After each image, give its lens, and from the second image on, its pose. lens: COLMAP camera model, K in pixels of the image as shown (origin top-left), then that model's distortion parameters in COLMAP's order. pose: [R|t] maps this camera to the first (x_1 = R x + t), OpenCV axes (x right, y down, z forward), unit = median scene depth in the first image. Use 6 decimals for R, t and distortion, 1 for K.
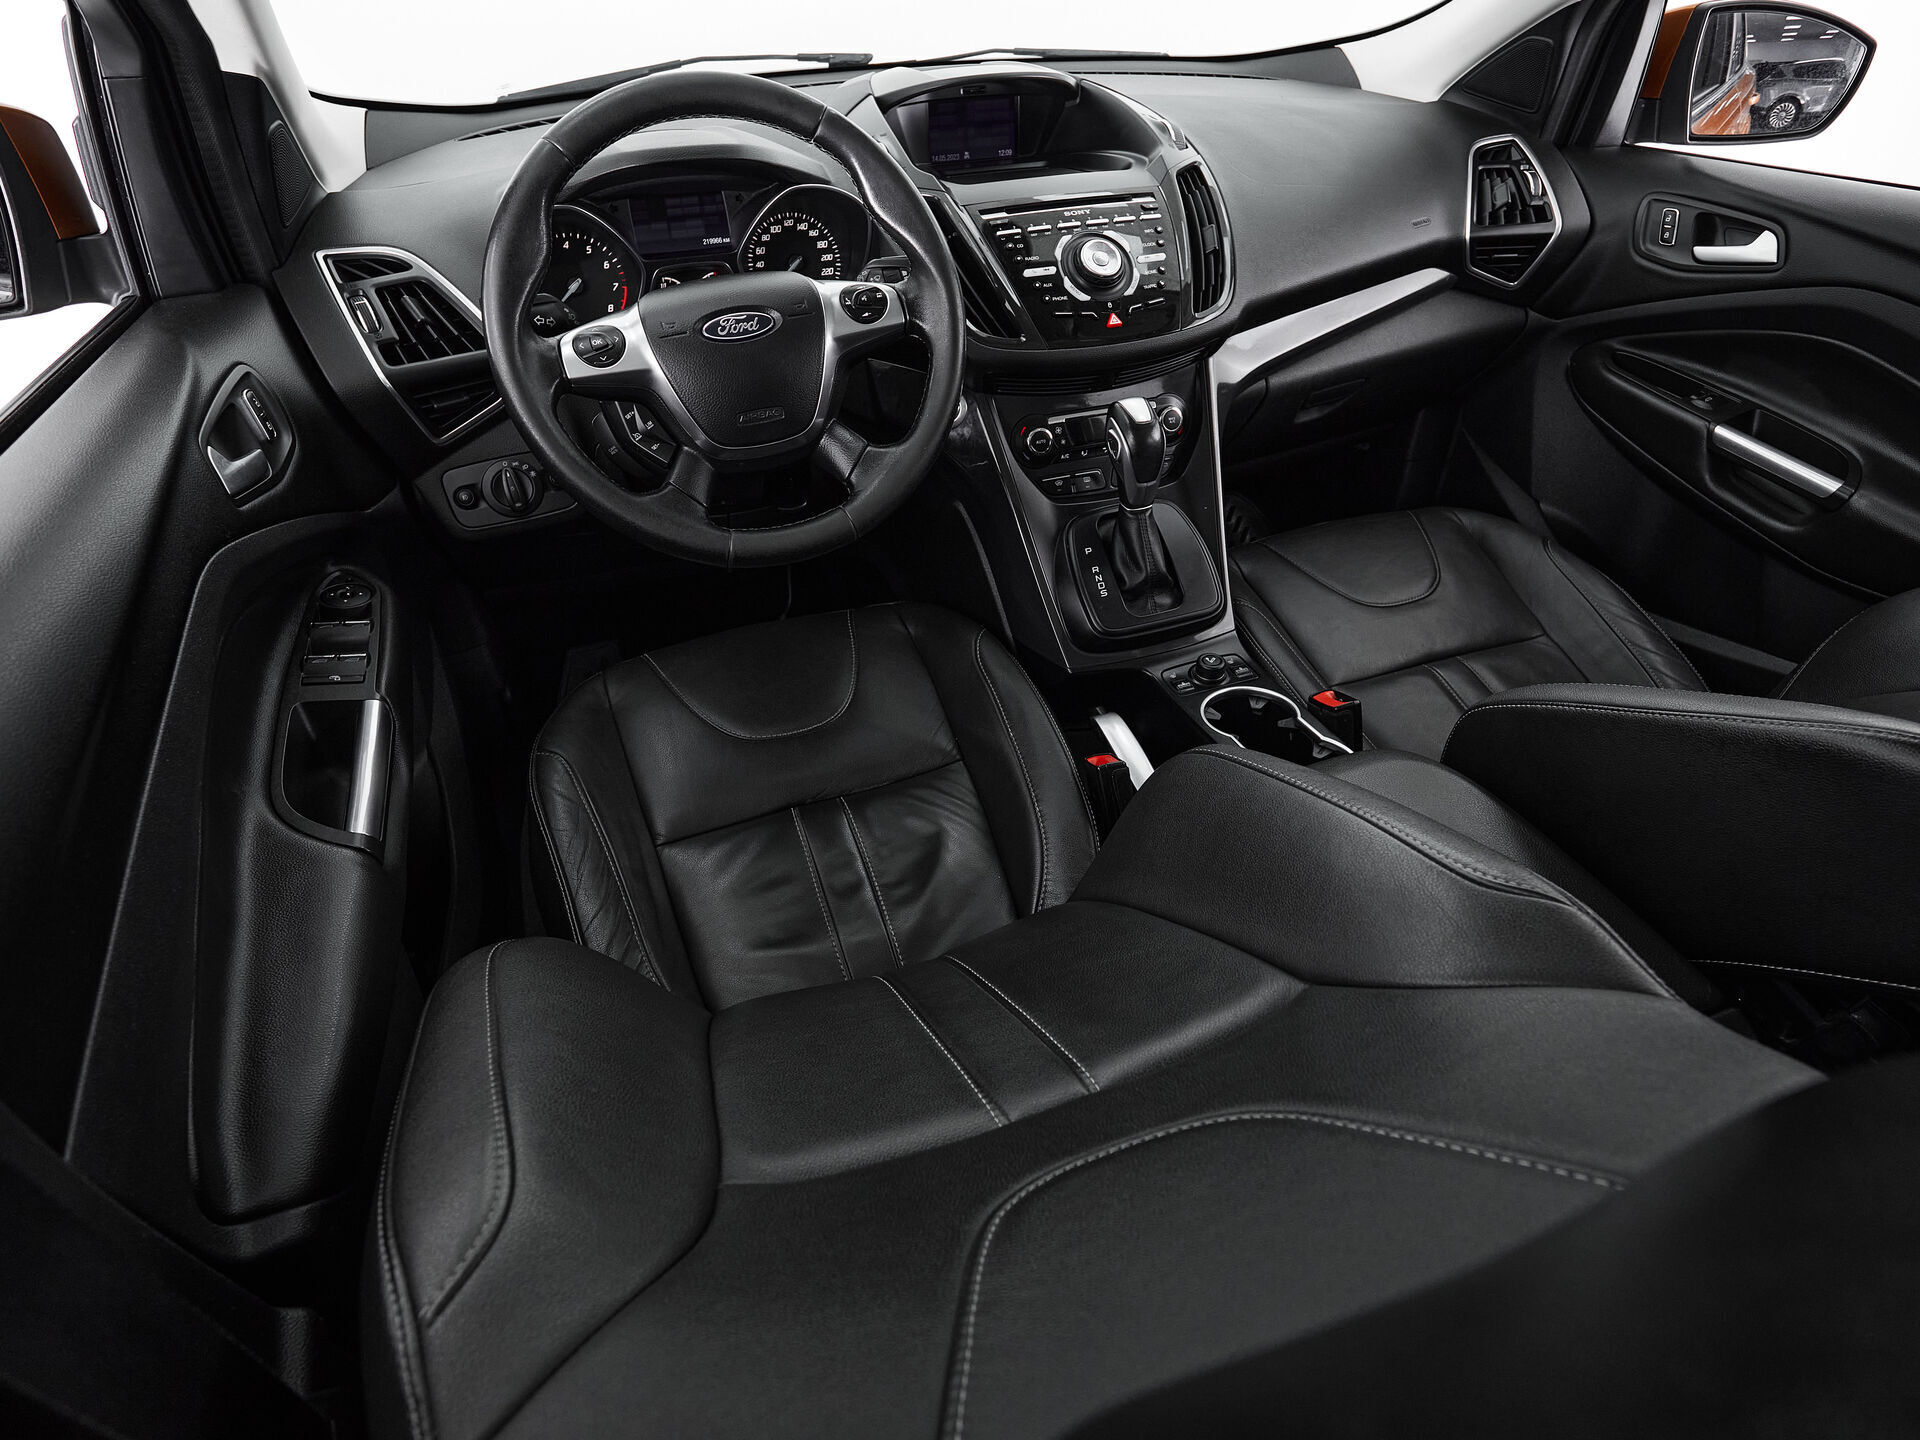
lens RADIAL K [[1062.4, 0, 975.0], [0, 1062.4, 713.2], [0, 0, 1]] dist [-0.001126, -0.002602]
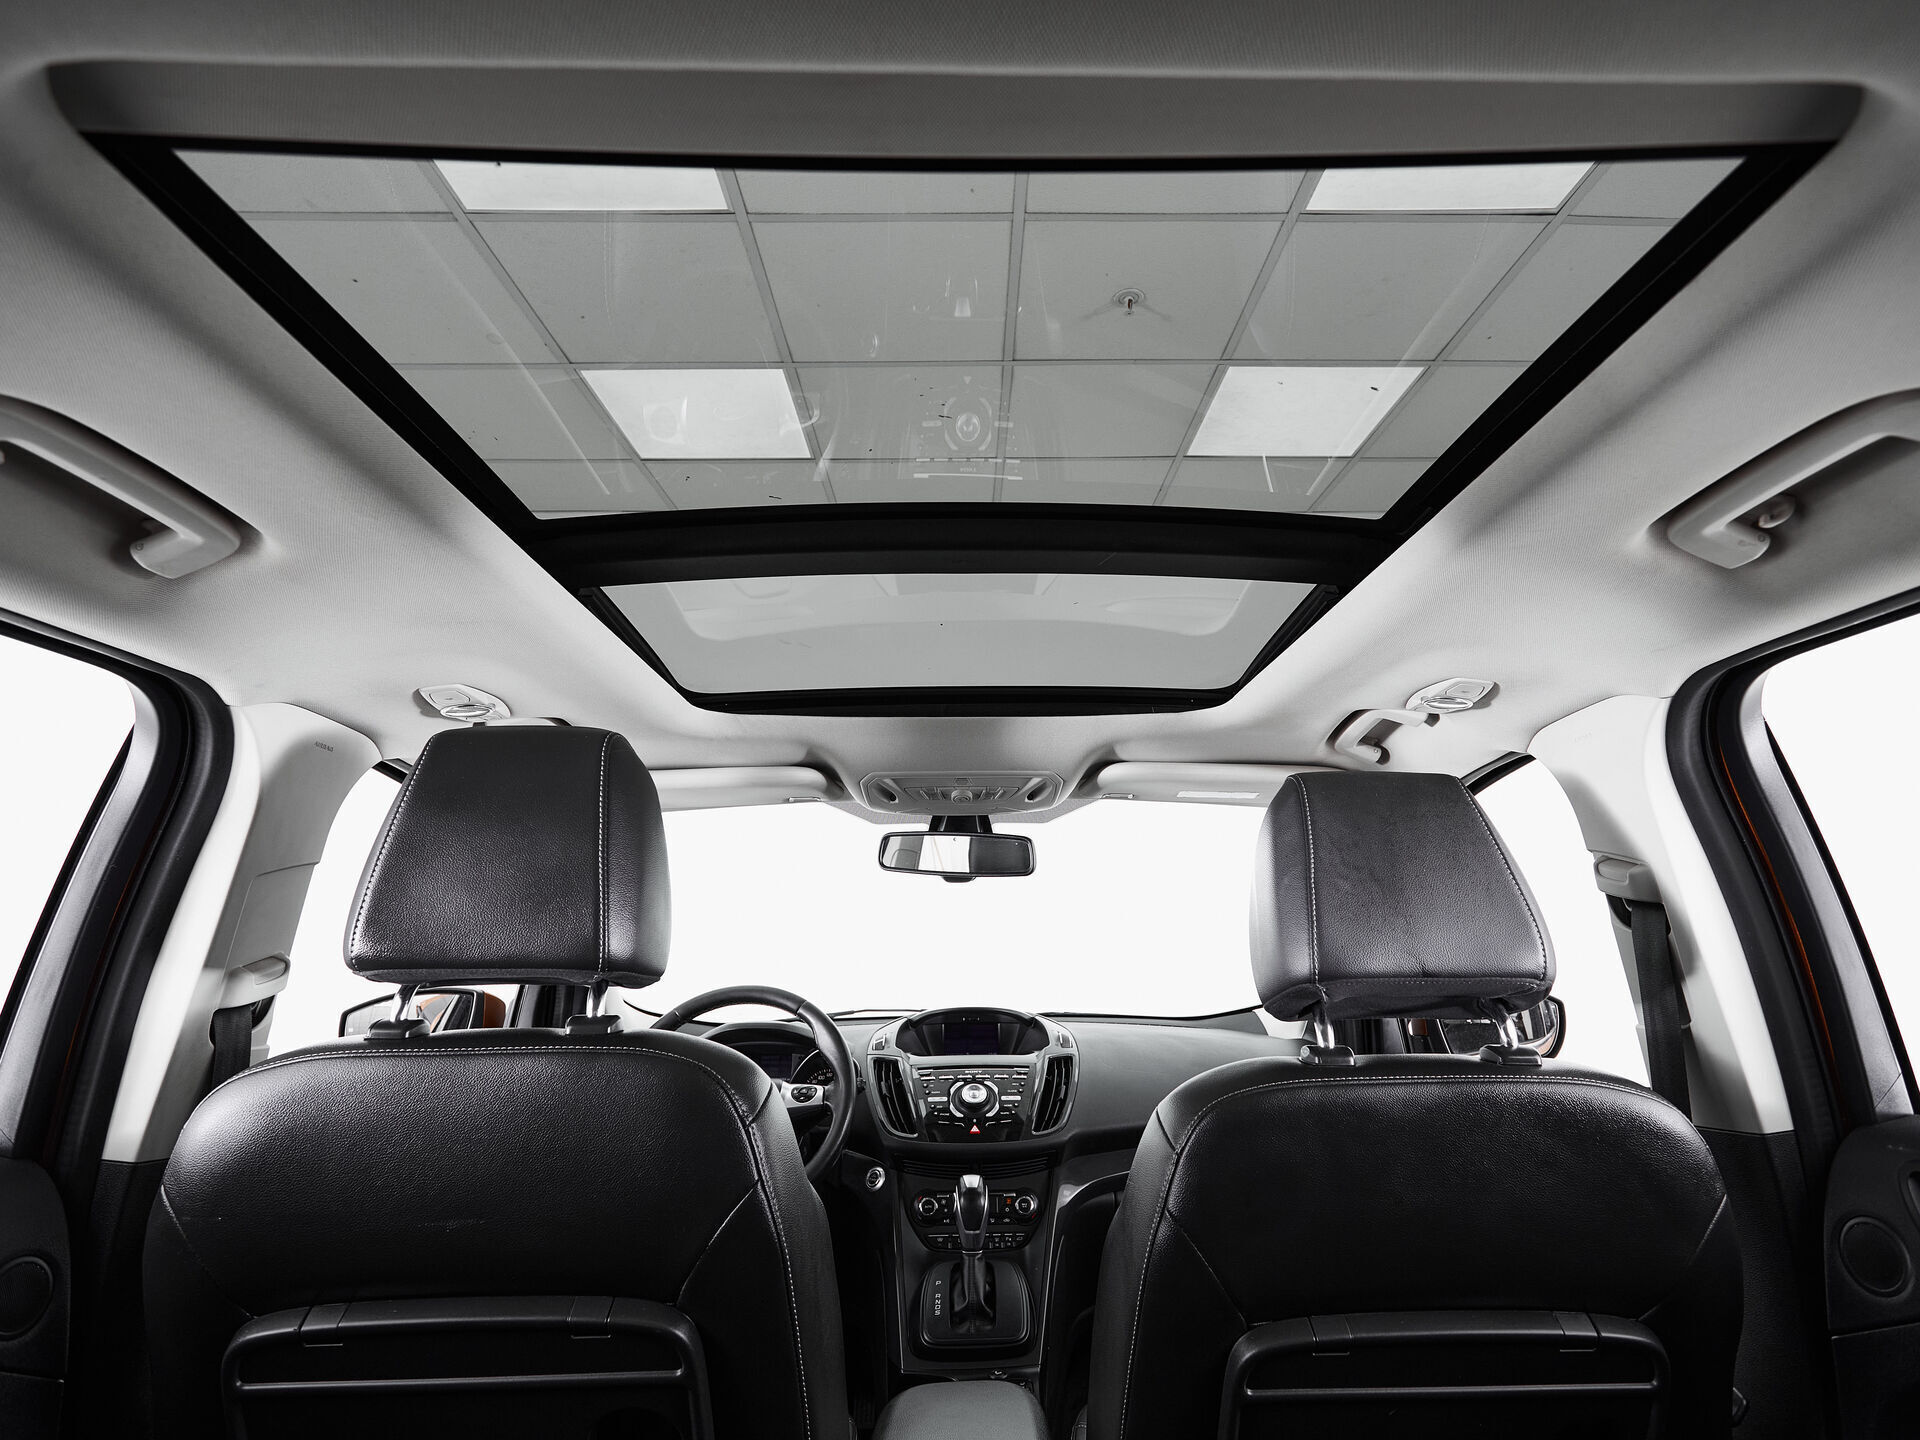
lens RADIAL K [[1015.1, 0, 982.3], [0, 1015.1, 718.2], [0, 0, 1]] dist [0.001313, -0.004532]
pose [[0.943993, -0.077109, -0.320828, 0.661236], [-0.201734, 0.634554, -0.746086, 0.374836], [0.261113, 0.769022, 0.583459, -0.378608]]
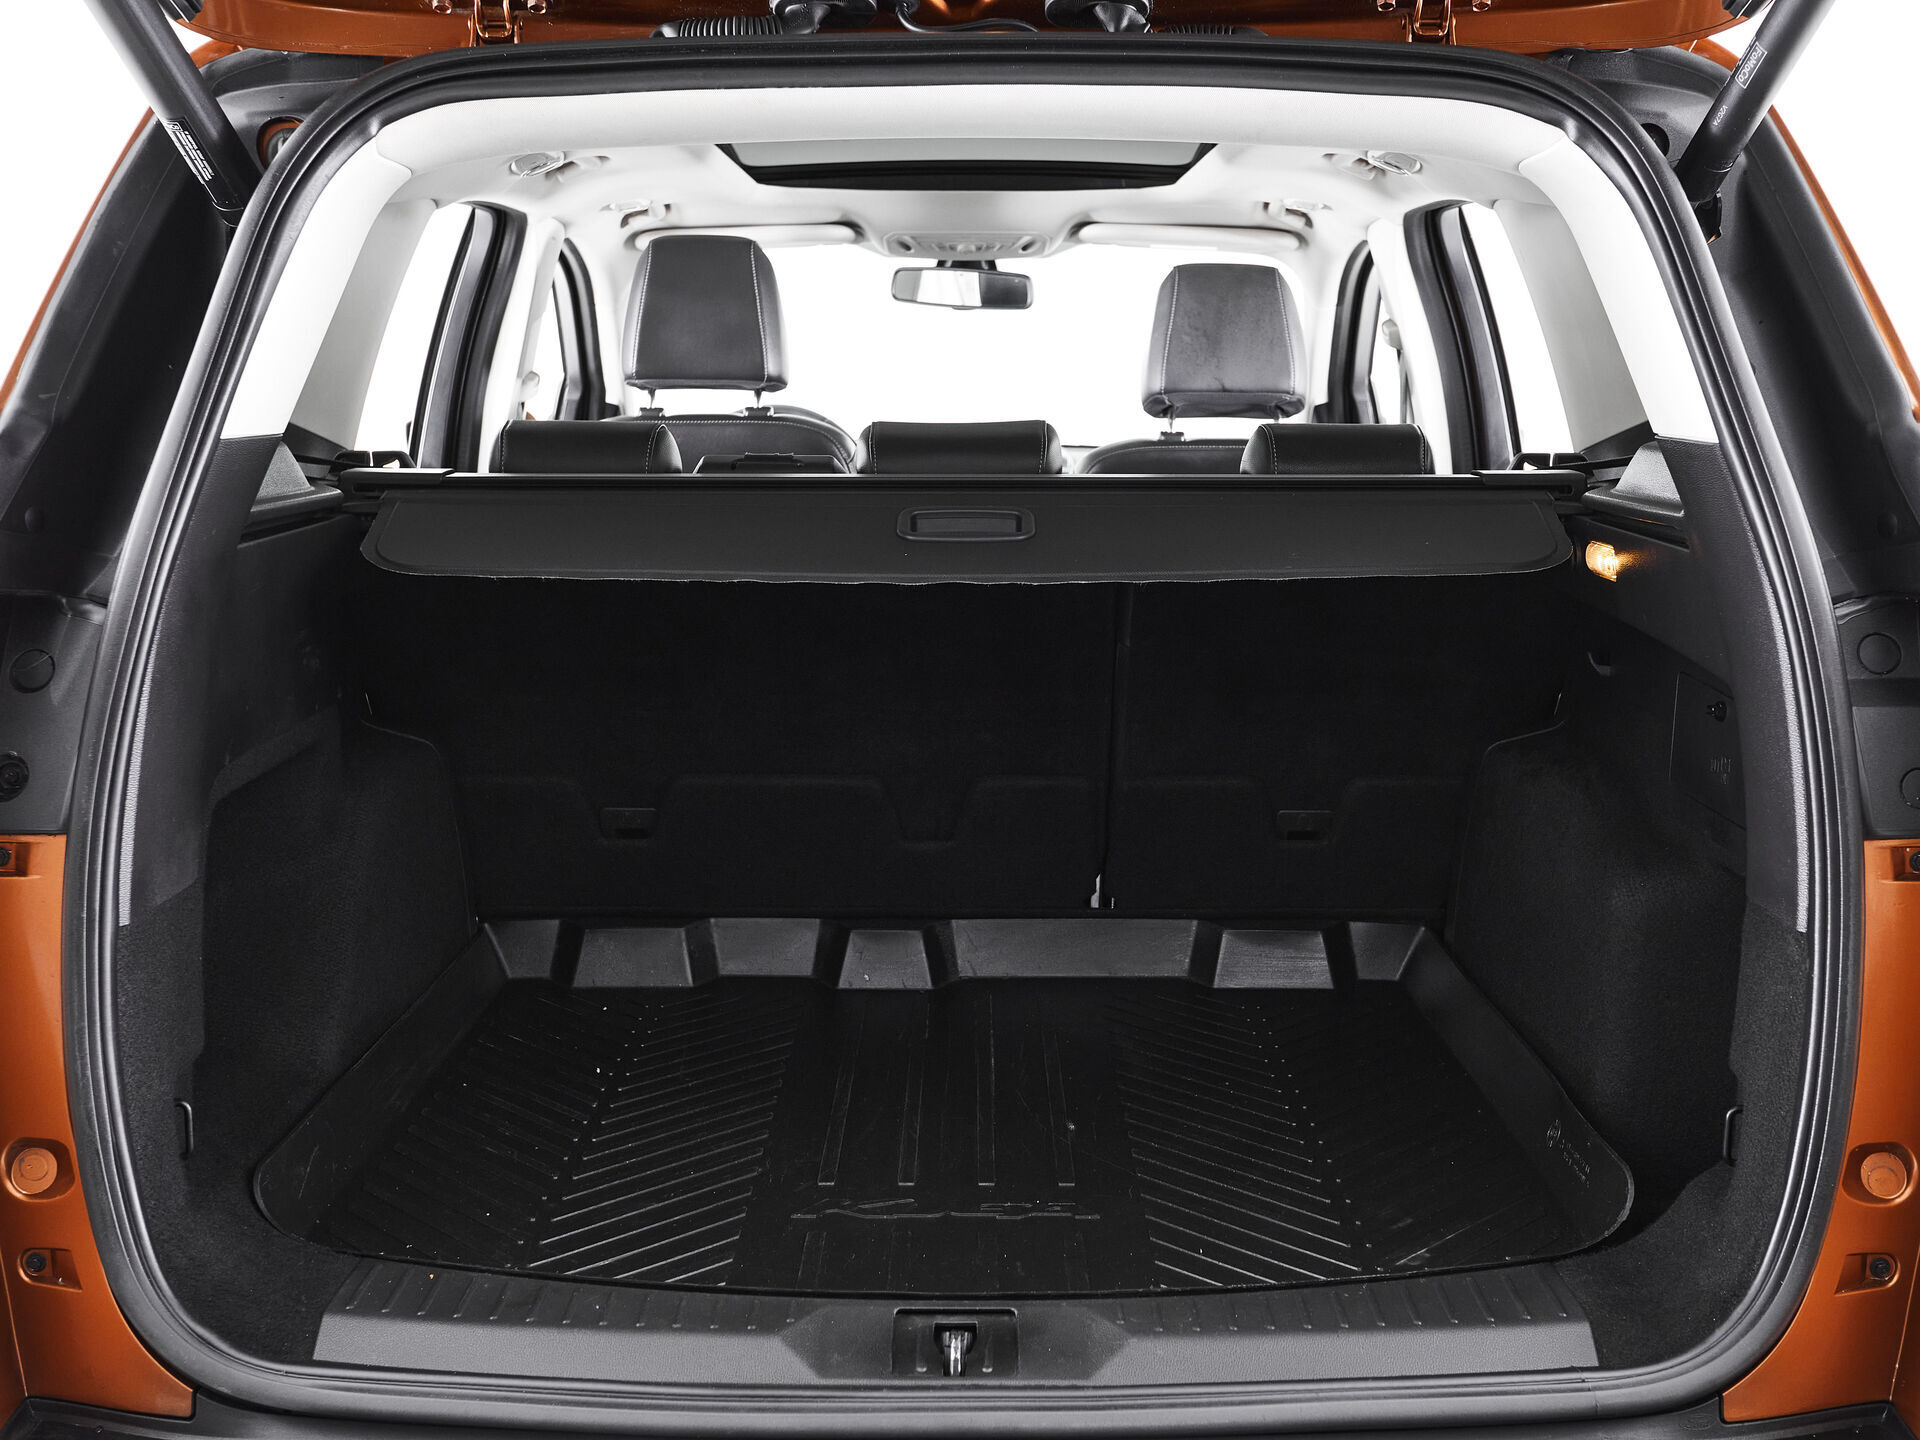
lens RADIAL K [[1896.9, 0, 967.4], [0, 1896.9, 716.5], [0, 0, 1]] dist [0.018368, 0.000000]
pose [[0.934726, 0.070366, -0.348334, 1.278733], [-0.228253, 0.870158, -0.436722, 1.371698], [0.272375, 0.487723, 0.829420, -1.616066]]
